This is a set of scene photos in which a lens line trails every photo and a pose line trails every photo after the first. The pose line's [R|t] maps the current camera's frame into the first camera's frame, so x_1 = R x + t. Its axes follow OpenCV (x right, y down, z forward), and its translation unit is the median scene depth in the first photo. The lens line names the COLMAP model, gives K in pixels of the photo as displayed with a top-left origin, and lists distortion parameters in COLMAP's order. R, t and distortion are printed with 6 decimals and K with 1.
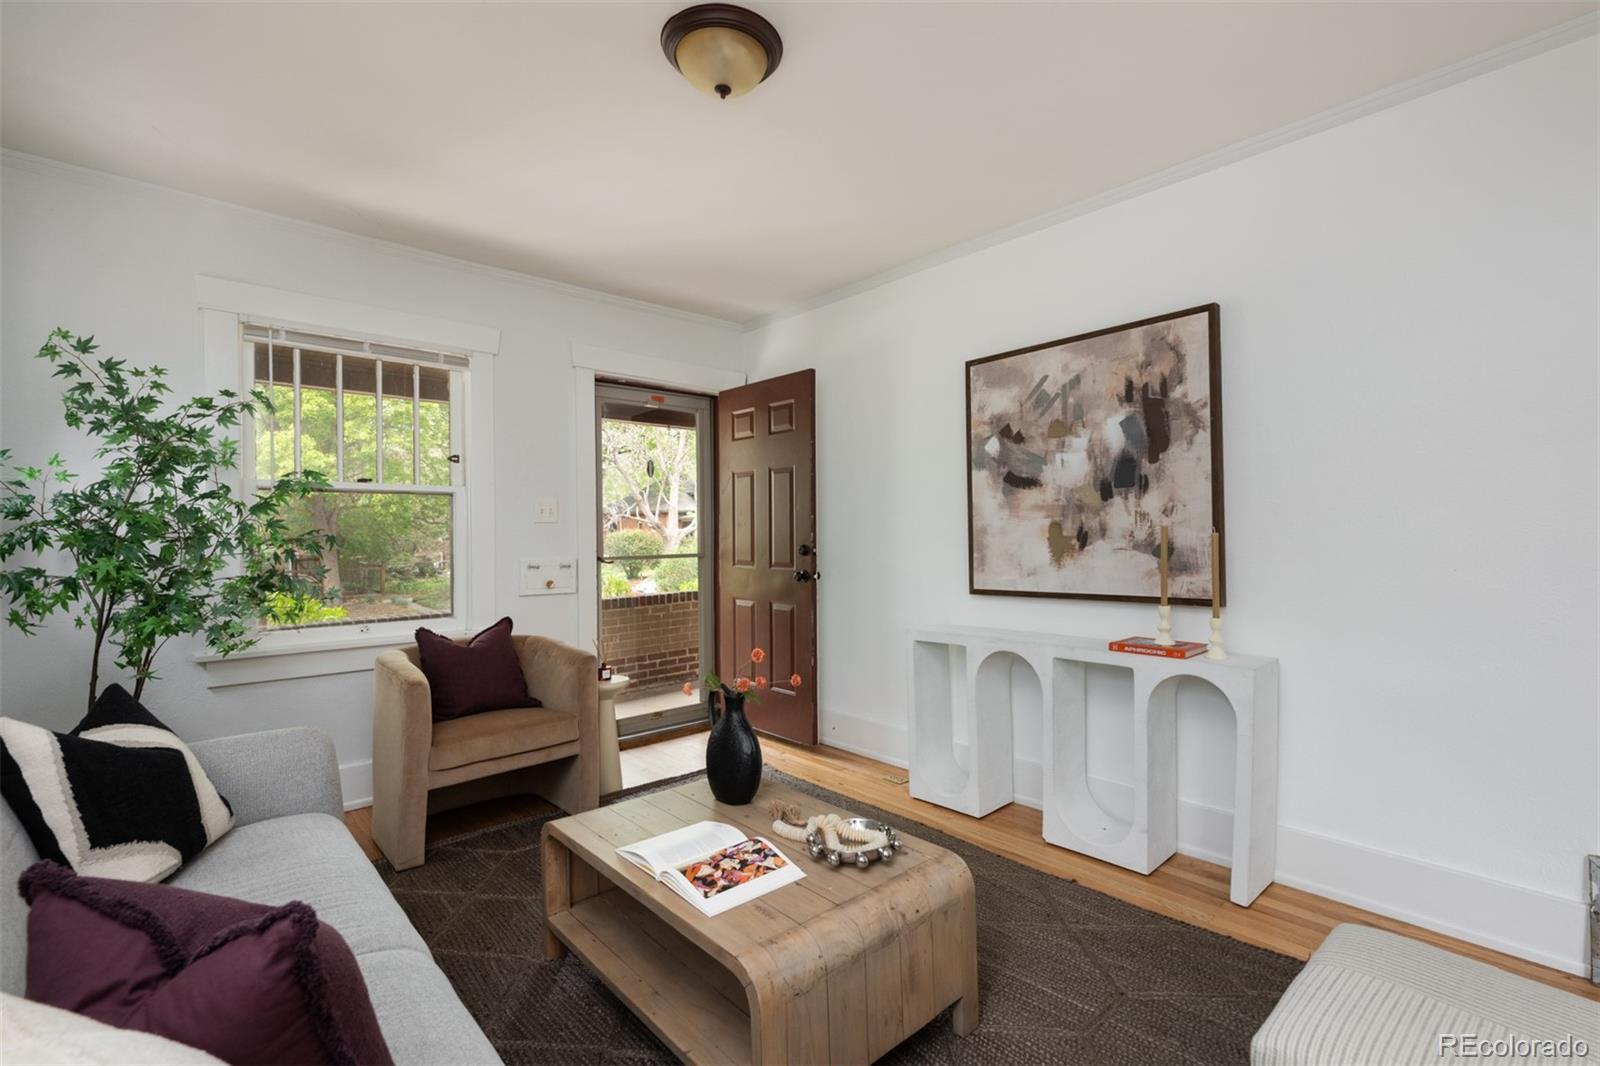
lens RADIAL K [[725.3, 0, 832.3], [0, 725.3, 534.9], [0, 0, 1]] dist [-0.000314, -0.000154]
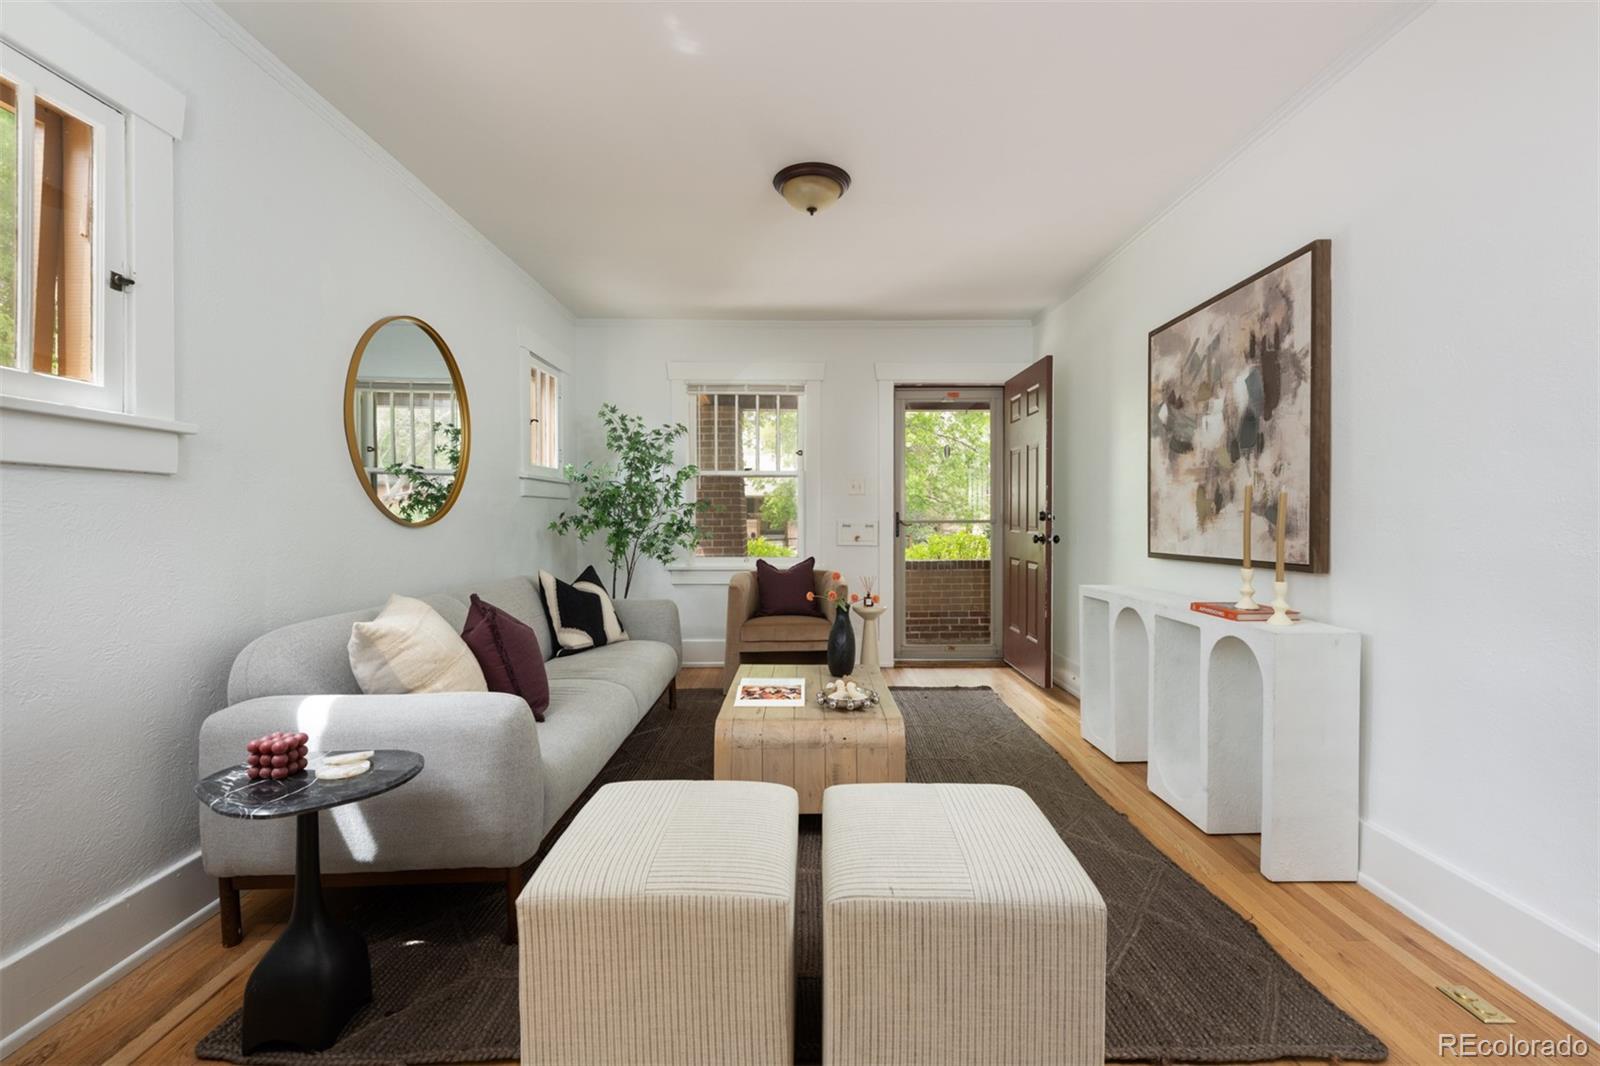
lens RADIAL K [[690.0, 0, 801.7], [0, 690.0, 521.9], [0, 0, 1]] dist [-0.000392, -0.000212]
pose [[0.732925, 0.014513, -0.680155, 0.589740], [-0.006371, 0.999875, 0.014470, 0.023593], [0.680280, -0.006272, 0.732926, -0.070943]]
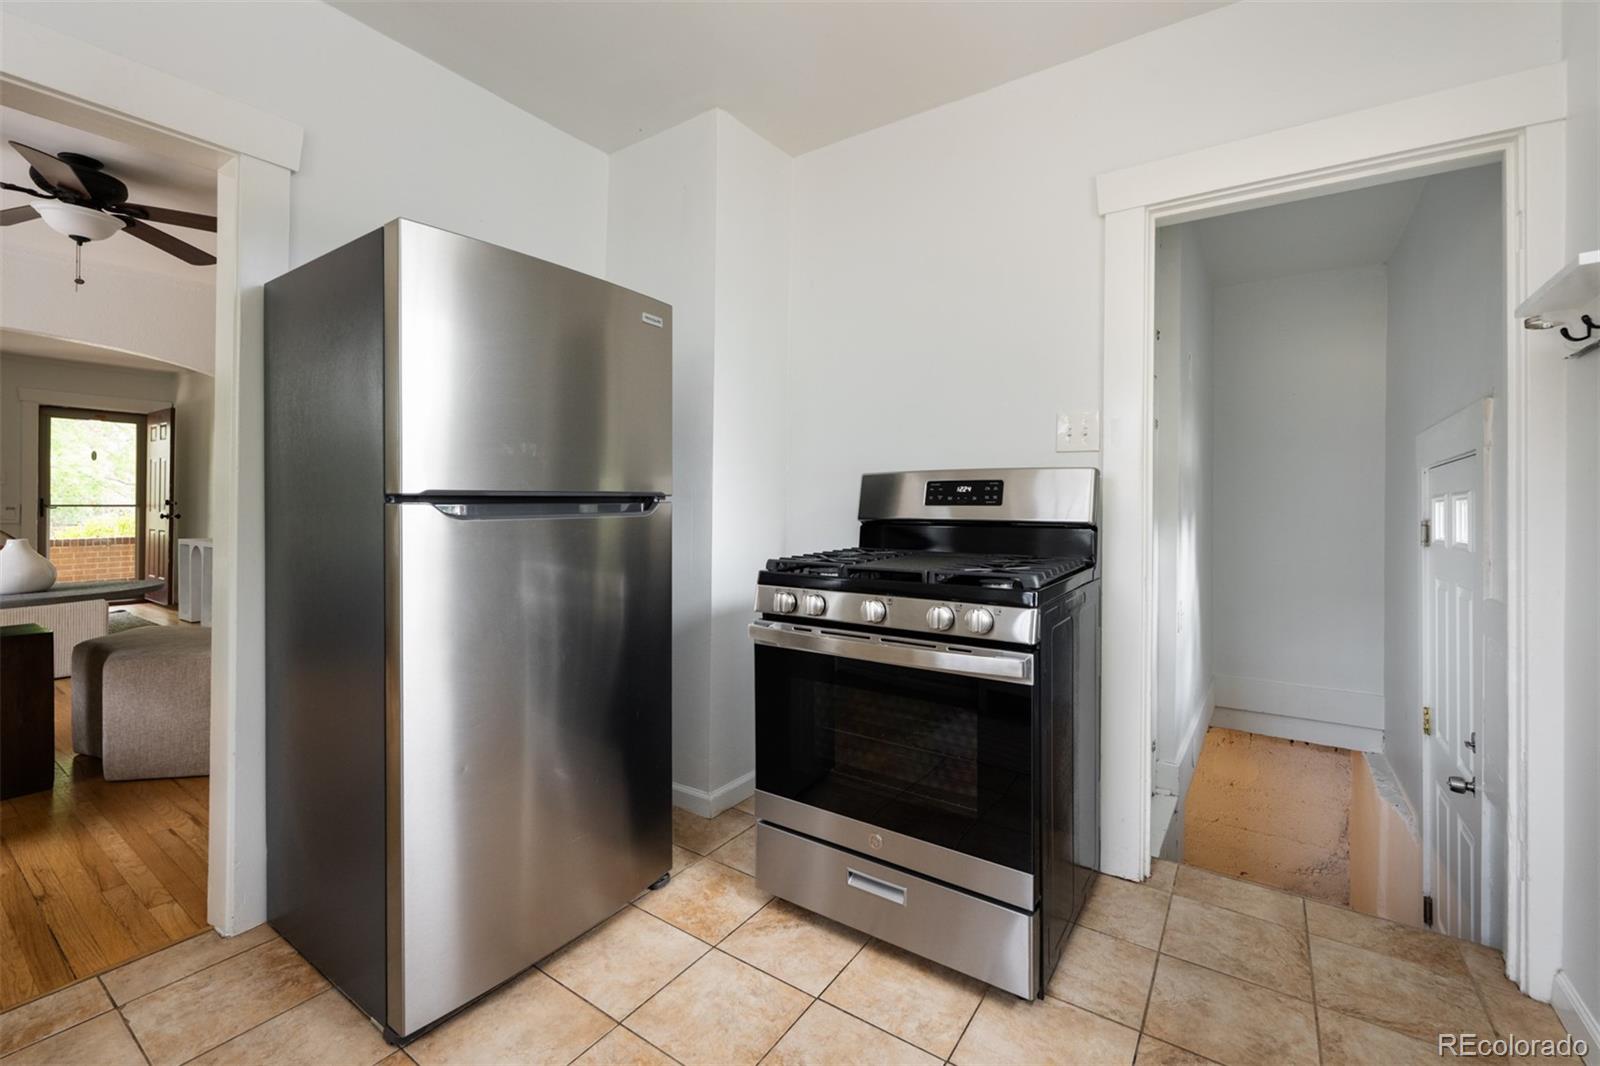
lens RADIAL K [[677.5, 0, 793.2], [0, 677.5, 503.6], [0, 0, 1]] dist [-0.003025, -0.000173]
pose [[0.976558, 0.017220, 0.214565, 1.658548], [-0.016409, 0.999850, -0.005562, 0.009576], [-0.214628, 0.001910, 0.976694, -1.518790]]
